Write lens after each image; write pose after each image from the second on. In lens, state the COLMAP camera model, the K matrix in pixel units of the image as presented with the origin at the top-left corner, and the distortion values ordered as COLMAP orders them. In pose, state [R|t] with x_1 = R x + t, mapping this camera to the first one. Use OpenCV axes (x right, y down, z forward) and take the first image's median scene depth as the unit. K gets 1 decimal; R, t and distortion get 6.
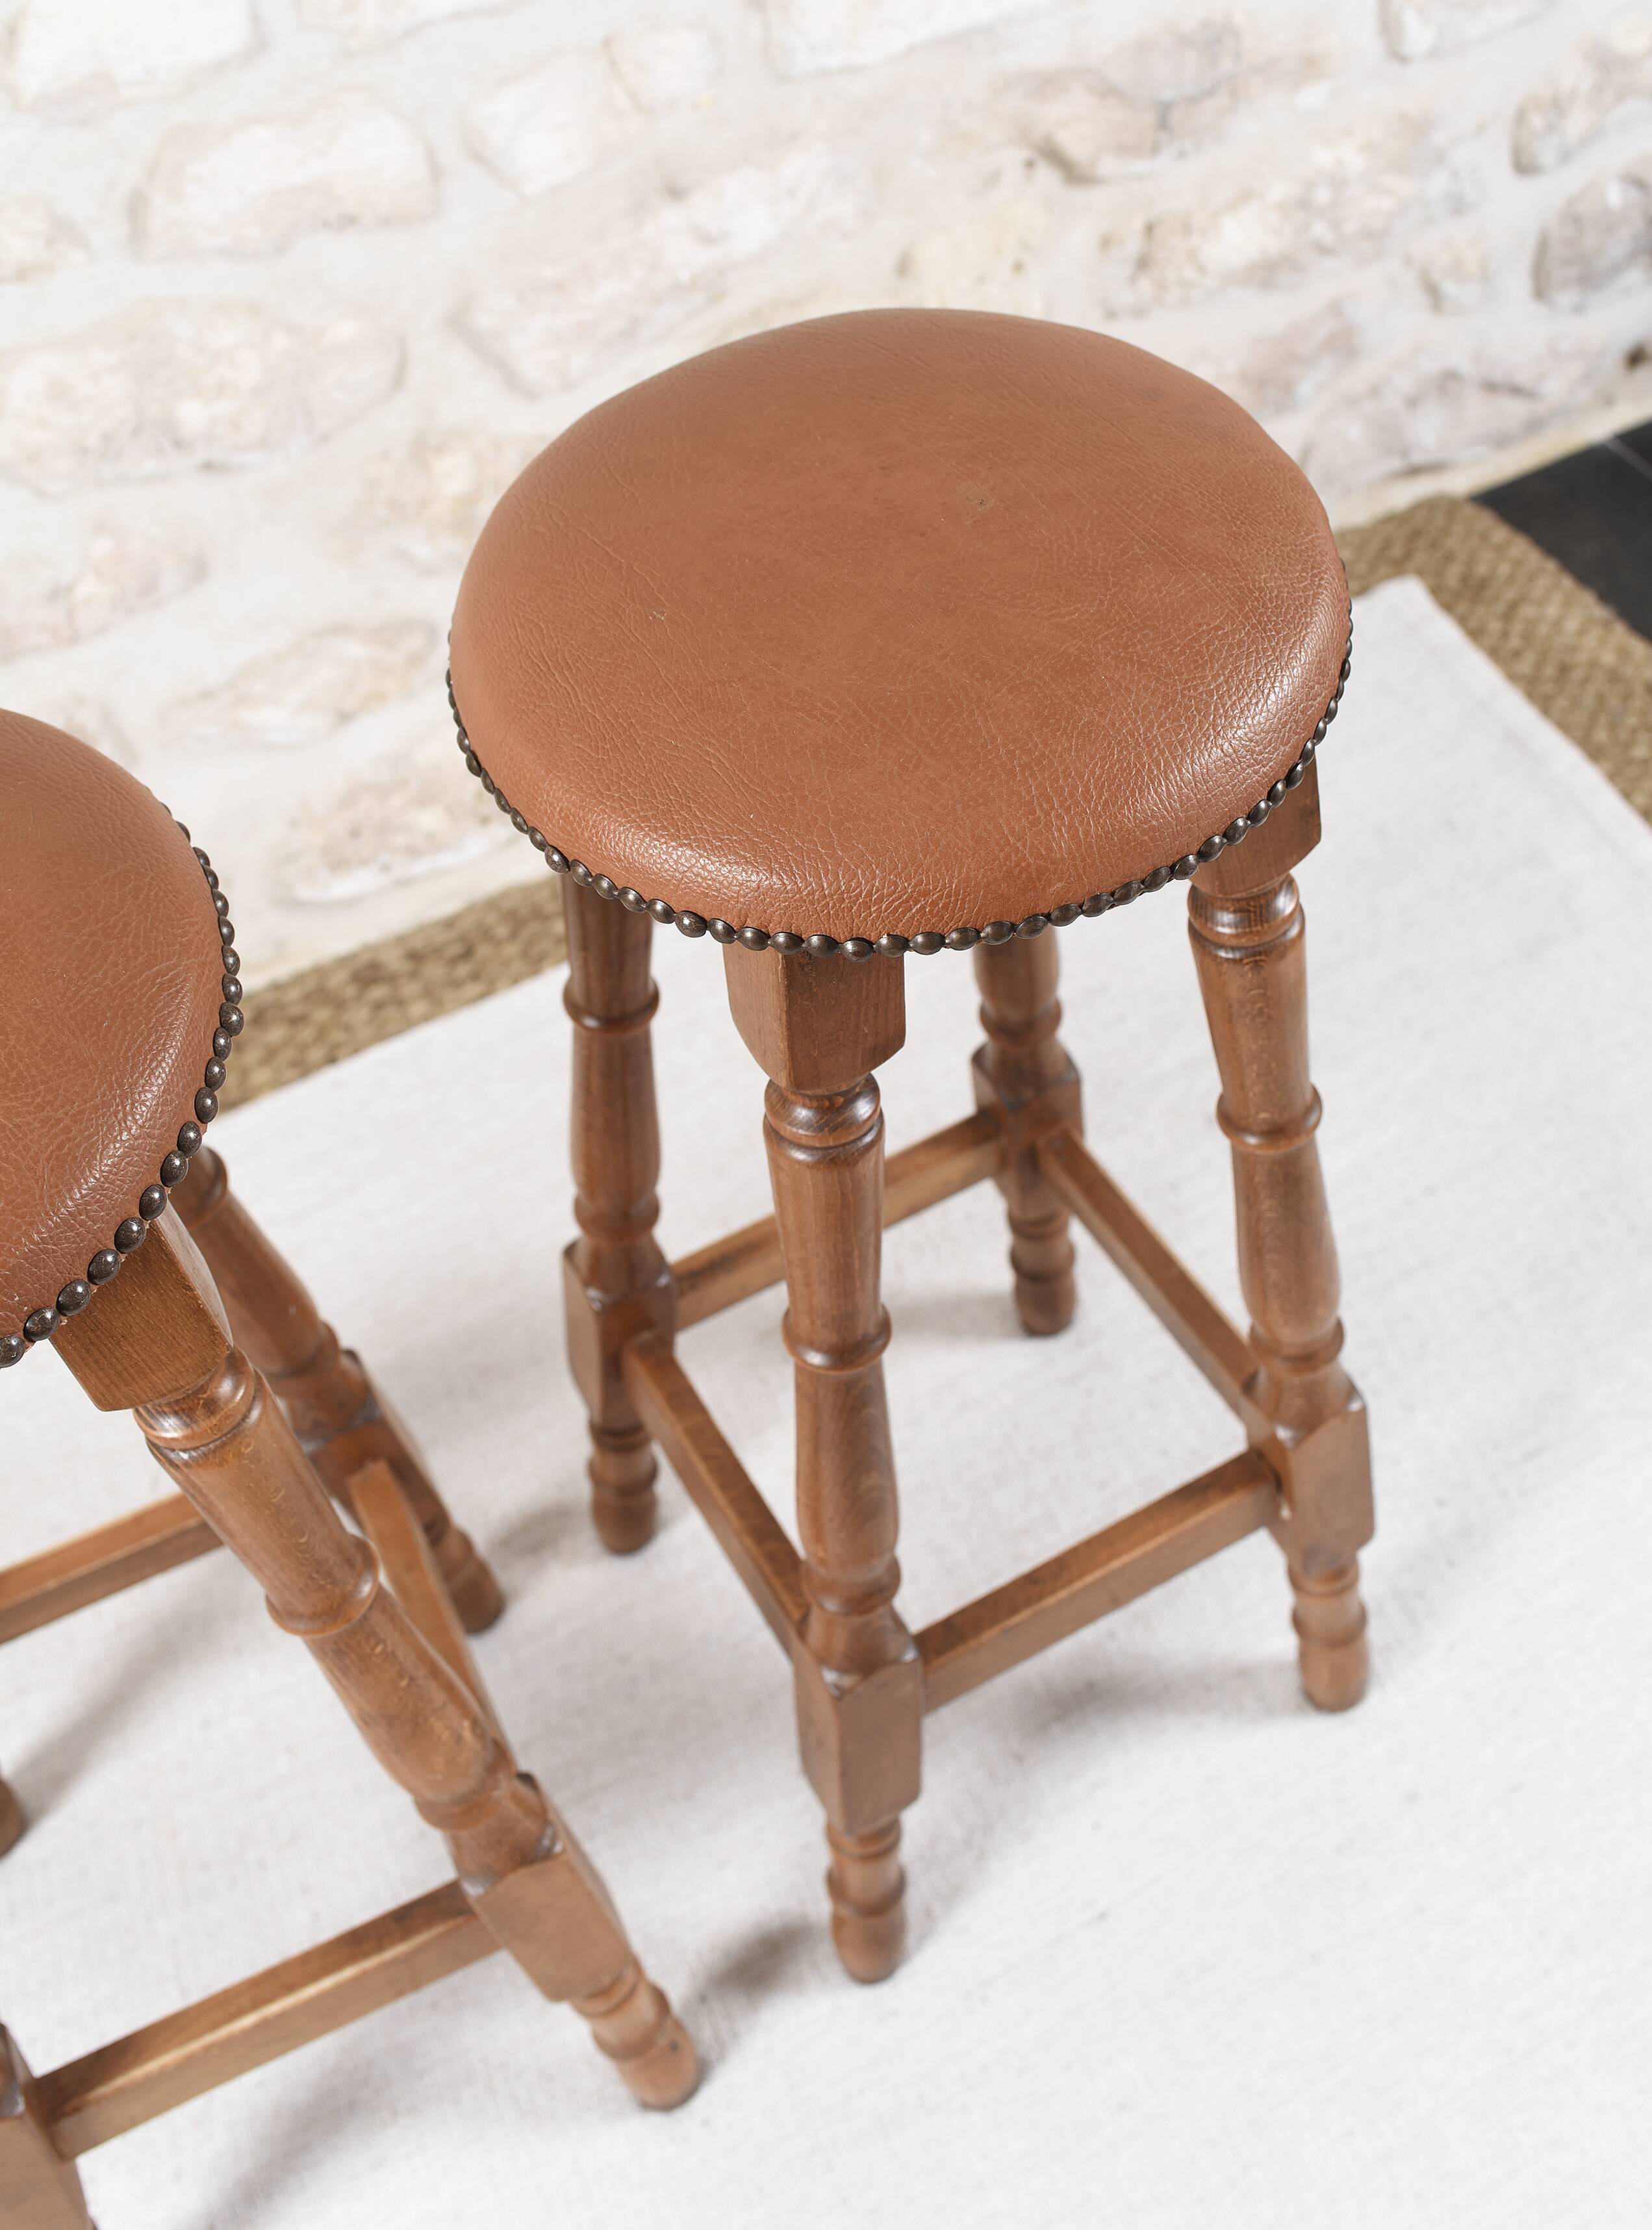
lens RADIAL K [[2453.8, 0, 794.3], [0, 2453.8, 980.1], [0, 0, 1]] dist [-0.066212, 0.000000]
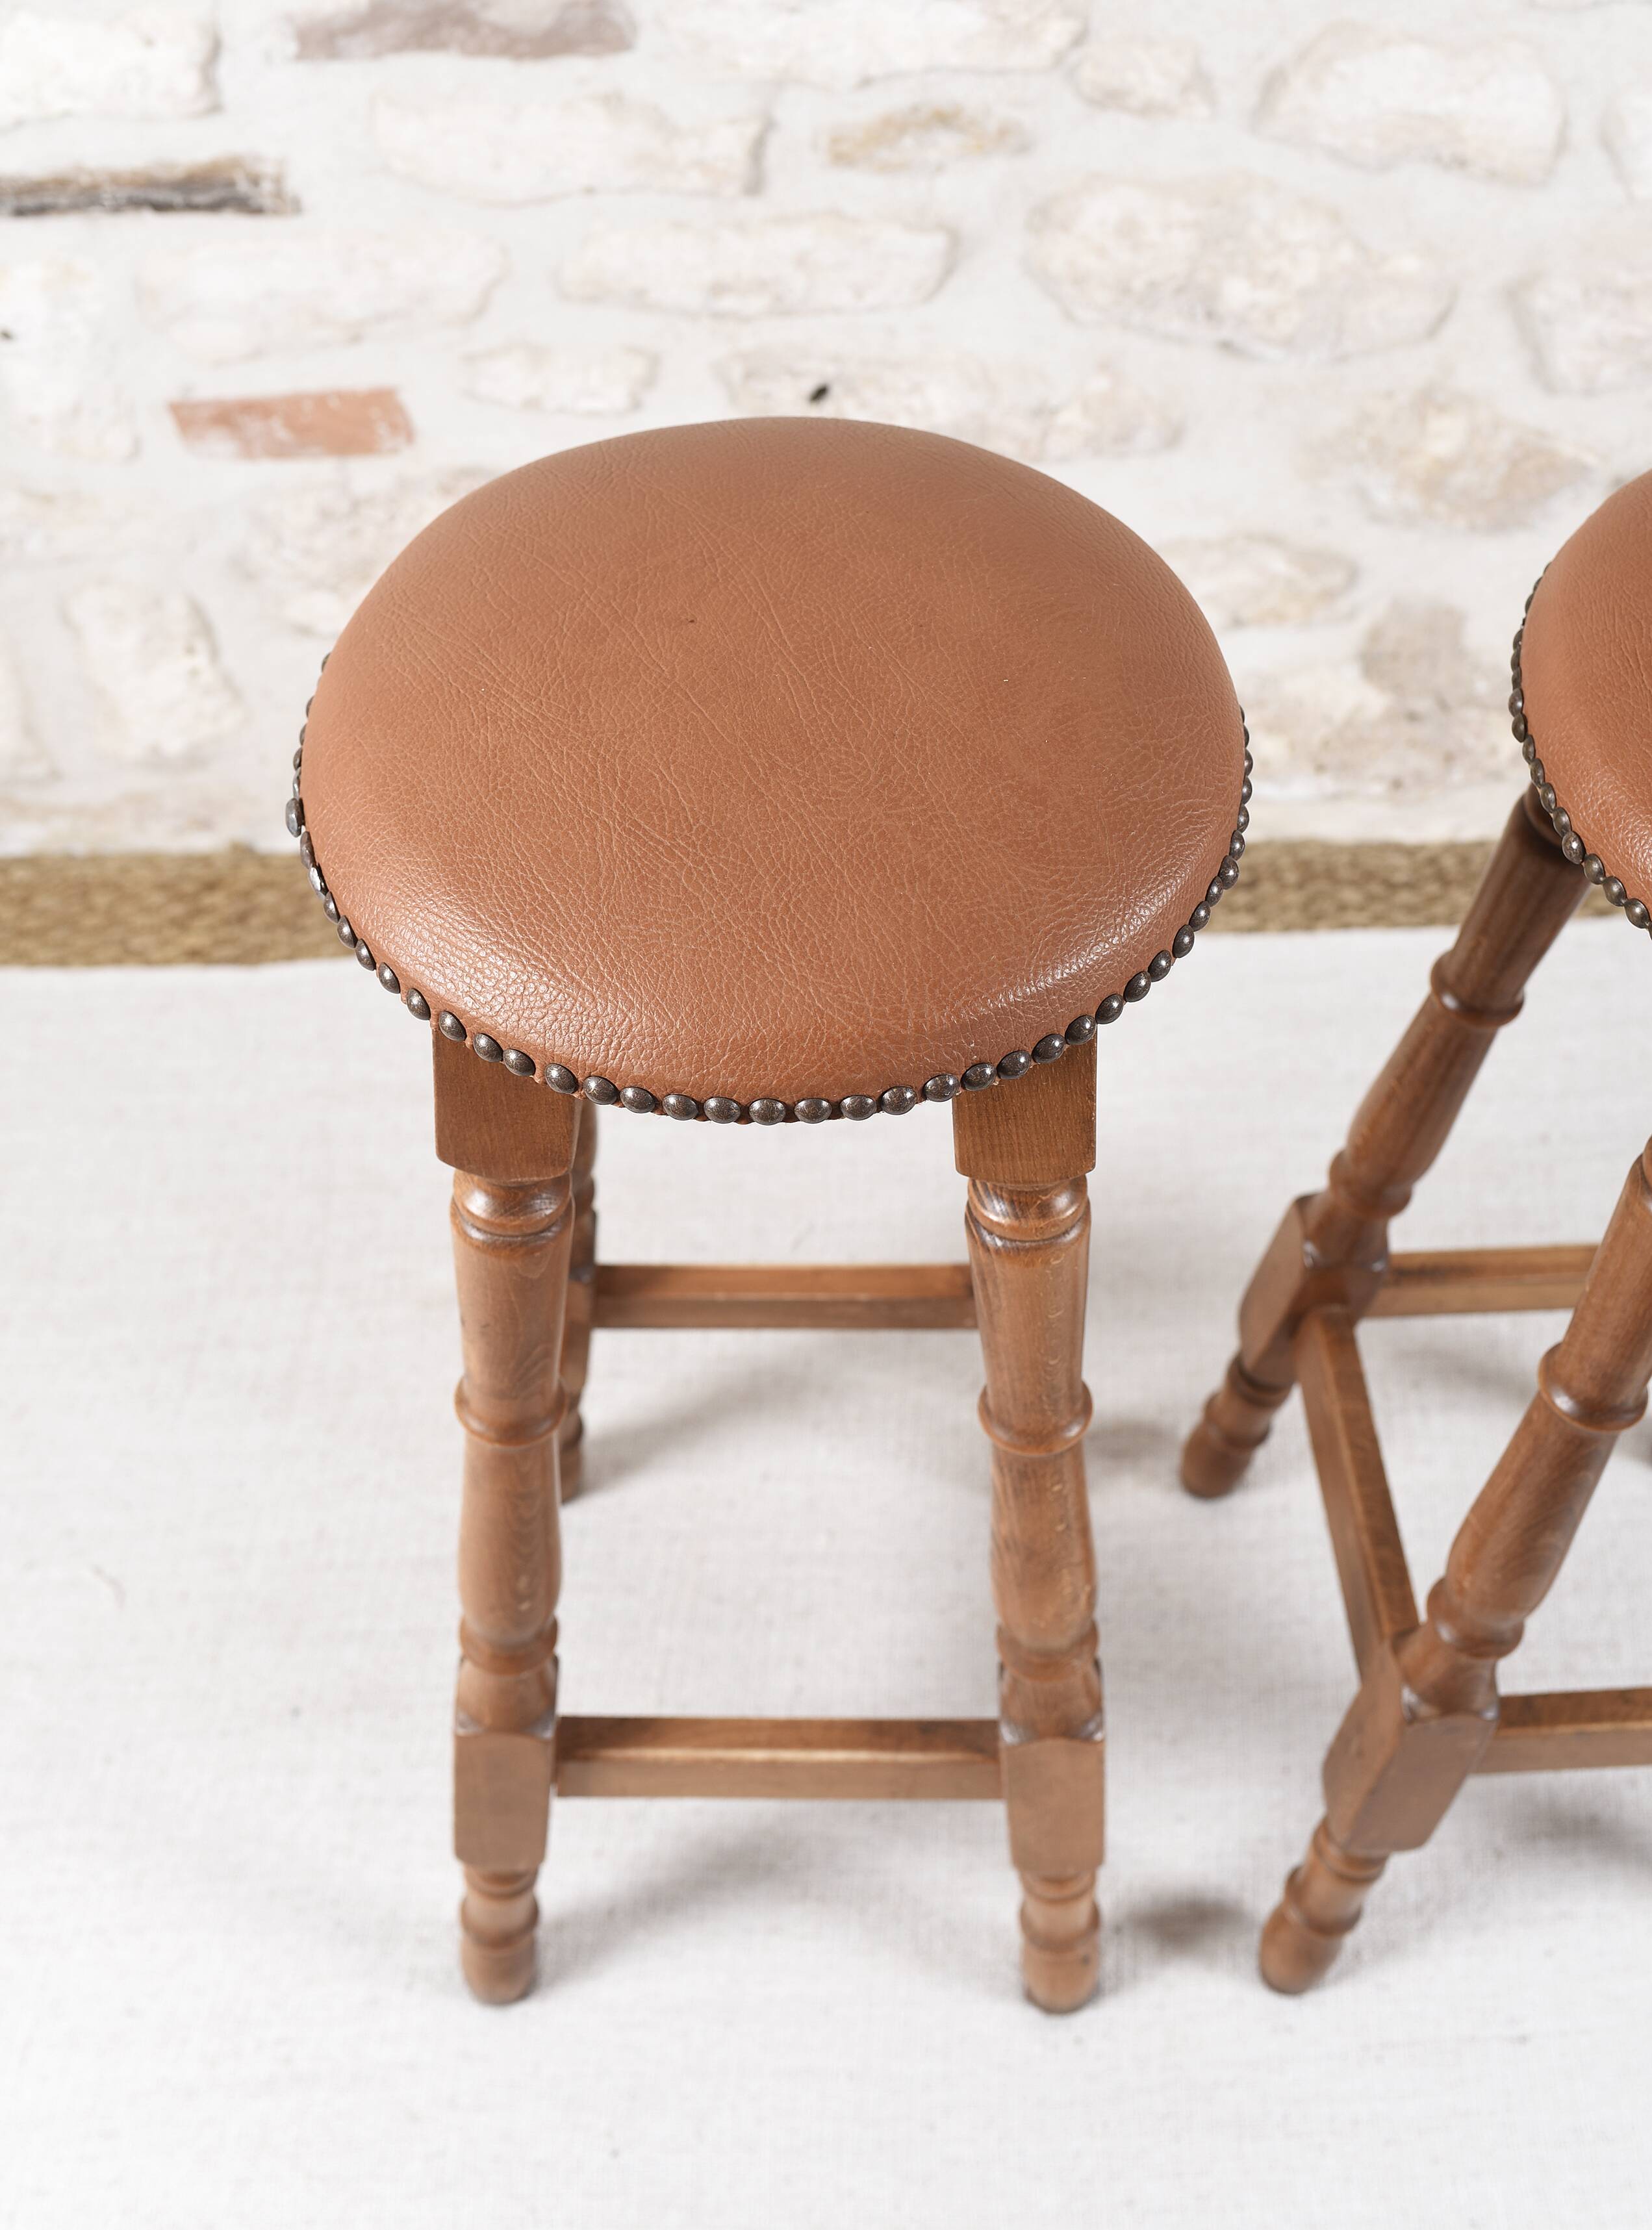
lens RADIAL K [[2453.8, 0, 806.1], [0, 2453.8, 972.7], [0, 0, 1]] dist [-0.066212, 0.000000]
pose [[0.897117, 0.382772, -0.220606, -0.078311], [-0.376820, 0.923623, 0.070196, 0.026378], [0.230625, 0.020155, 0.972834, -0.023535]]
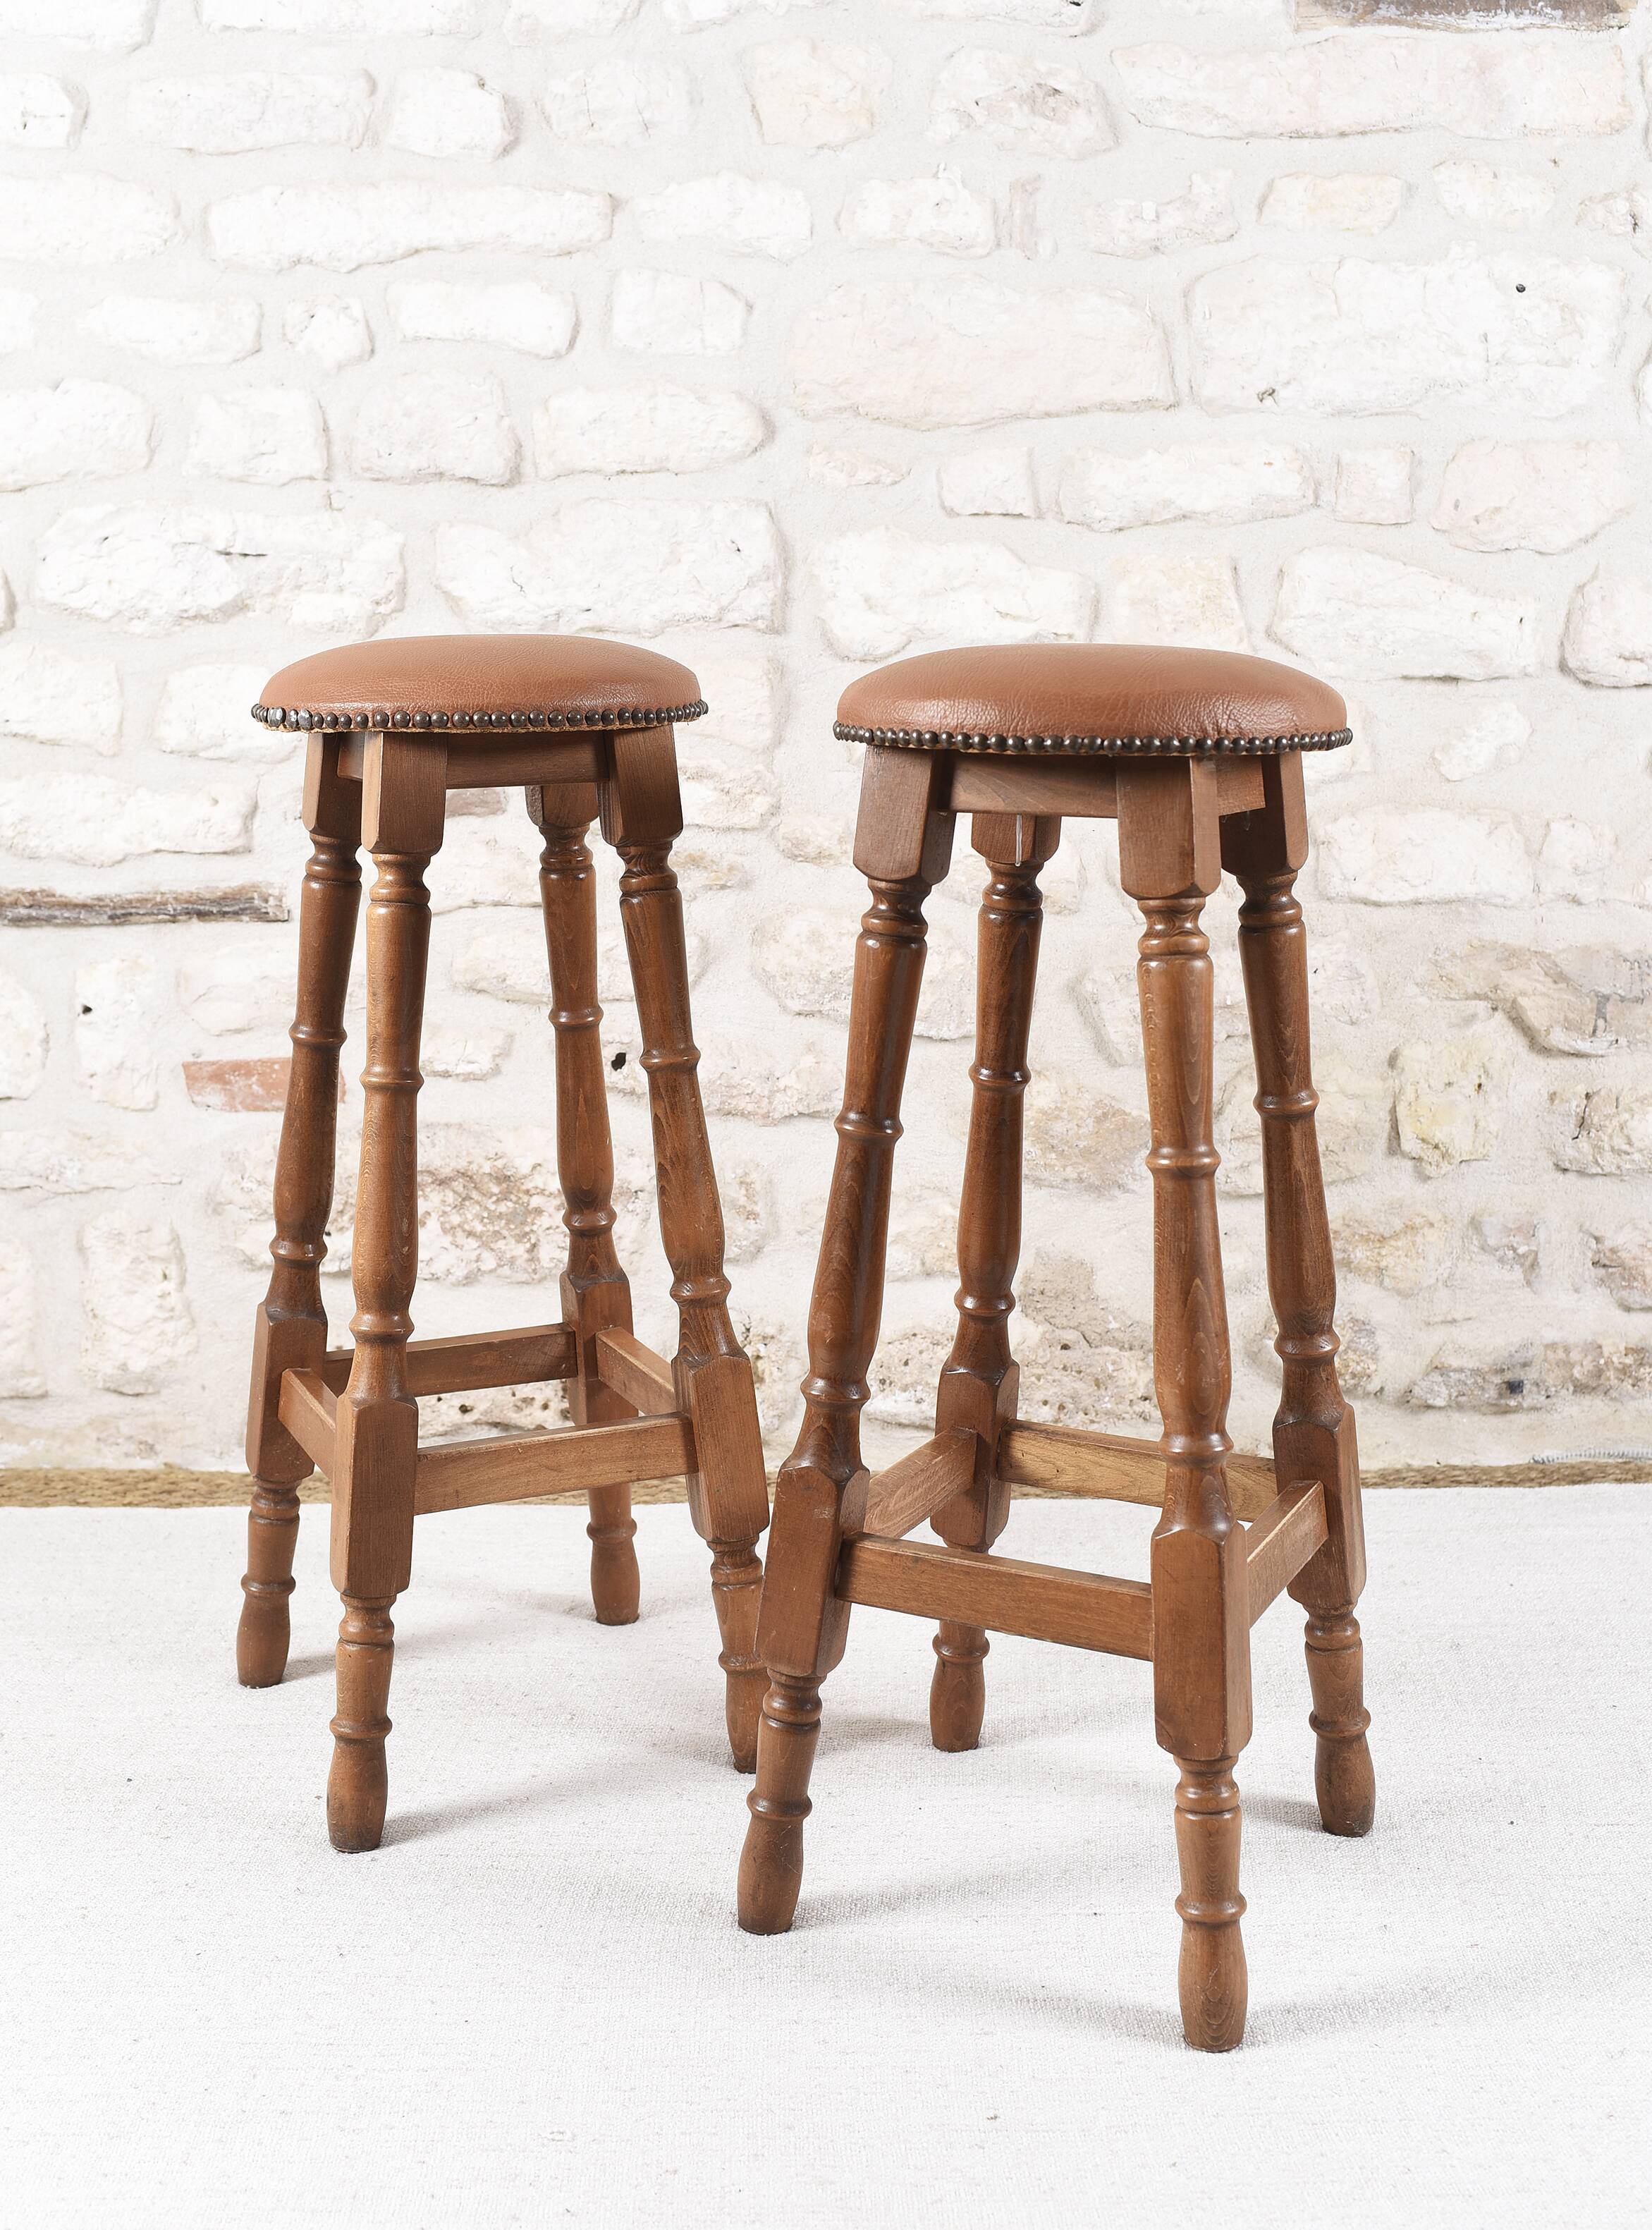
lens RADIAL K [[2637.5, 0, 828.8], [0, 2637.5, 981.8], [0, 0, 1]] dist [-0.071132, 0.000000]
pose [[0.898039, 0.154709, -0.411815, 0.428054], [-0.379758, 0.745164, -0.548192, 0.732283], [0.222059, 0.648688, 0.727938, -0.250167]]
